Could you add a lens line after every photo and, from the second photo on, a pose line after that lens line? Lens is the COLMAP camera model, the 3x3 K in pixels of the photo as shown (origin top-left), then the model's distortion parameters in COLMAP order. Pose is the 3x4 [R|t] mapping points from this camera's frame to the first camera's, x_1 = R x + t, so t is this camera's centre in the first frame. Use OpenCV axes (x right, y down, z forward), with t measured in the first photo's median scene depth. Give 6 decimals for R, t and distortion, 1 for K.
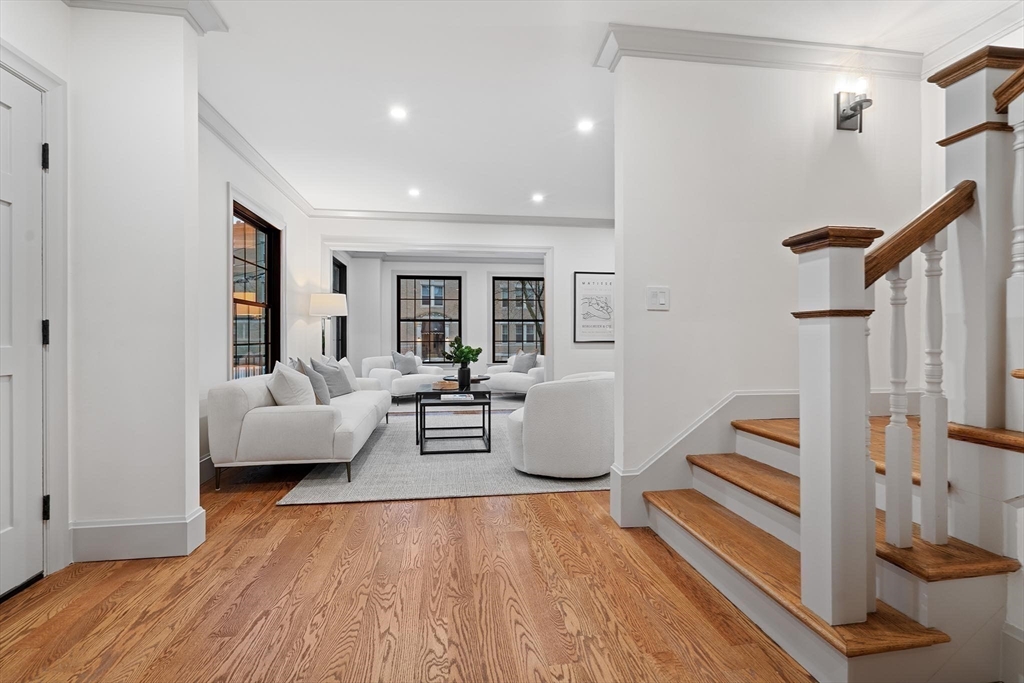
lens RADIAL K [[468.8, 0, 512.9], [0, 468.8, 339.5], [0, 0, 1]] dist [-0.000521, 0.000814]
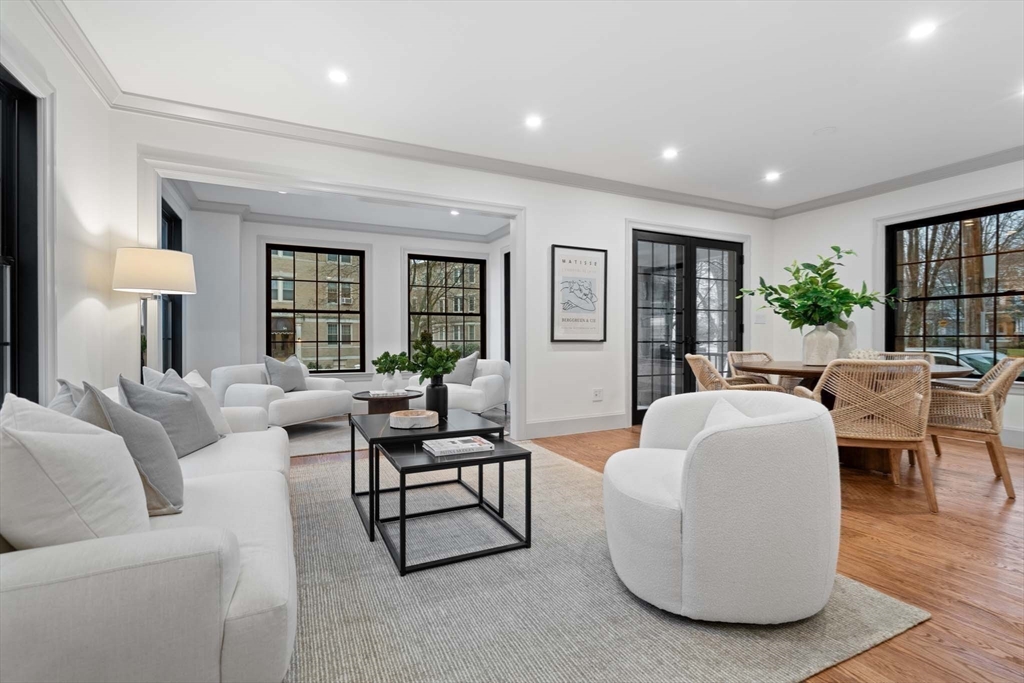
lens RADIAL K [[468.8, 0, 512.6], [0, 468.8, 339.5], [0, 0, 1]] dist [-0.000521, 0.000814]
pose [[0.952757, -0.001552, 0.303730, -0.148556], [0.002107, 0.999997, -0.001499, 0.003513], [-0.303727, 0.002068, 0.952757, 0.324240]]
